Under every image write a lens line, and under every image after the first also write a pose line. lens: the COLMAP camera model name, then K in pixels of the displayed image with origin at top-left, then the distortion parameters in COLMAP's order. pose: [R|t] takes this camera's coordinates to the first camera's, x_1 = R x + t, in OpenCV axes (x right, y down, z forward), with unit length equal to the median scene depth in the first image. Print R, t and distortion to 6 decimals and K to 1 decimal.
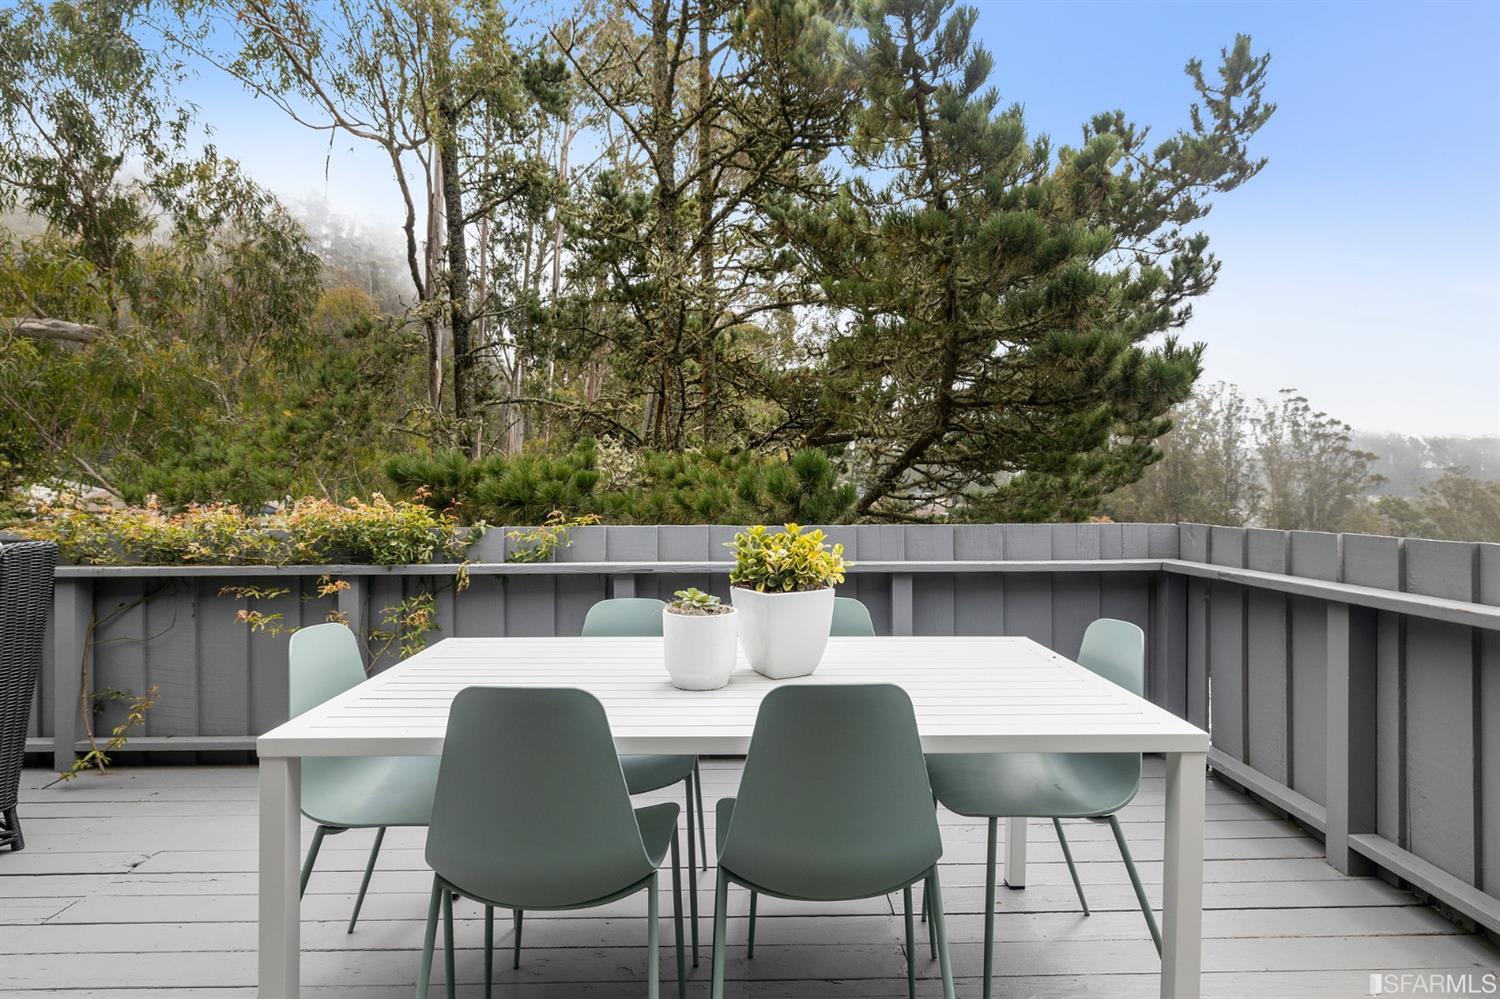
lens RADIAL K [[695.7, 0, 754.4], [0, 695.7, 486.3], [0, 0, 1]] dist [0.001612, 0.000115]
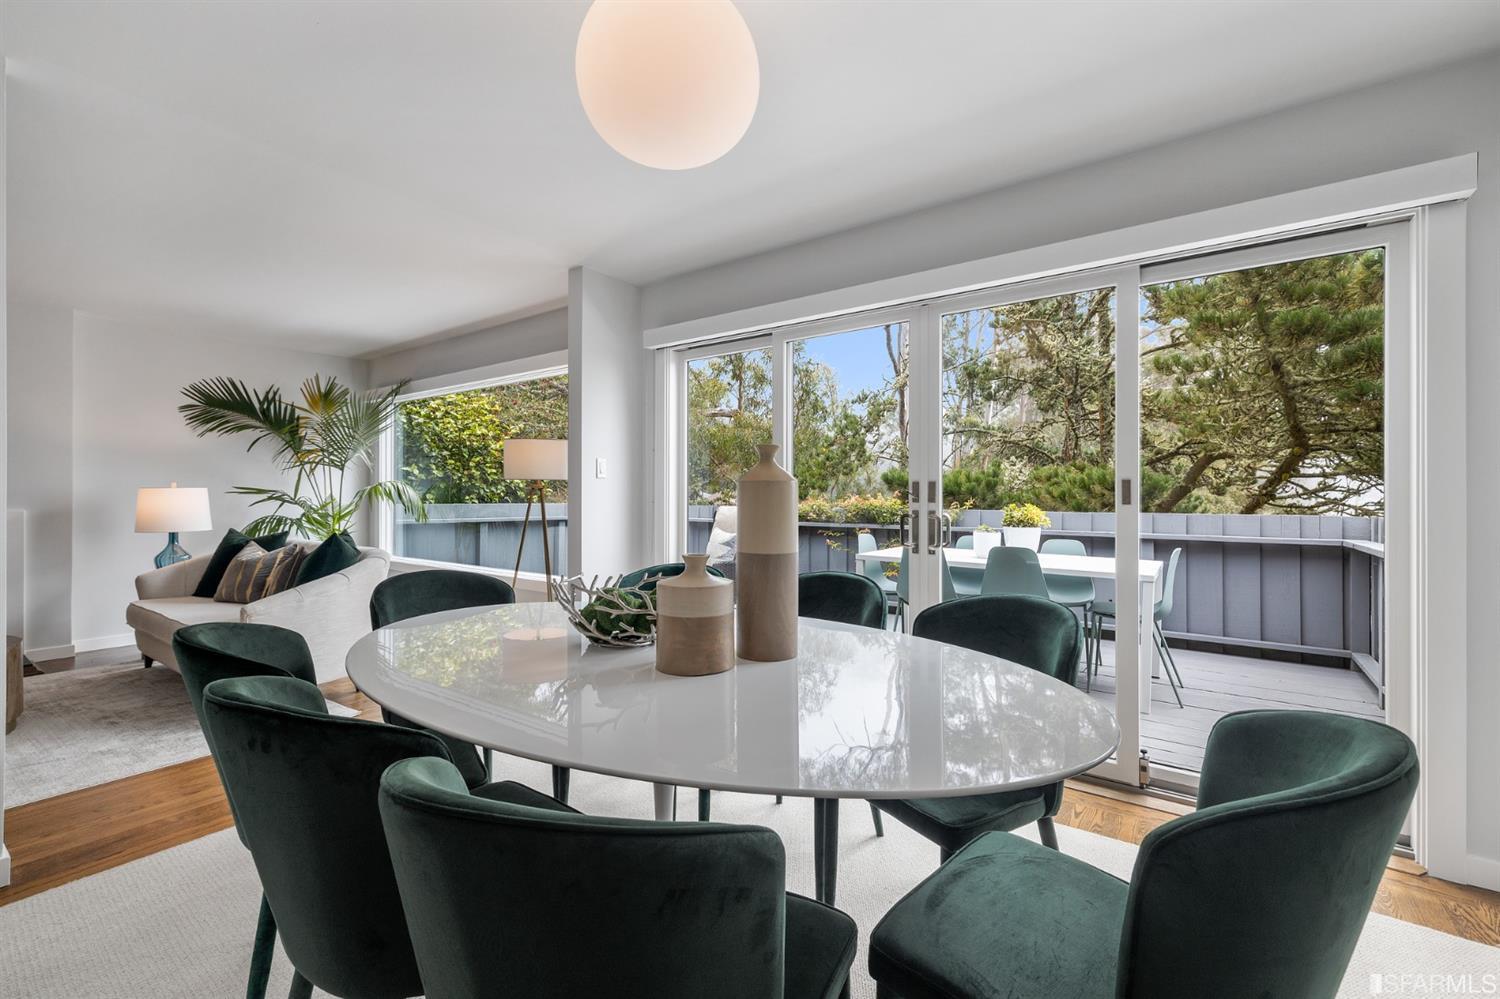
lens RADIAL K [[653.0, 0, 750.0], [0, 653.0, 499.5], [0, 0, 1]] dist [-0.000367, -0.000188]
pose [[0.790927, 0.017048, -0.611673, 0.185845], [-0.014874, 0.999852, 0.008635, 0.008026], [0.611730, 0.002268, 0.791063, -0.406183]]
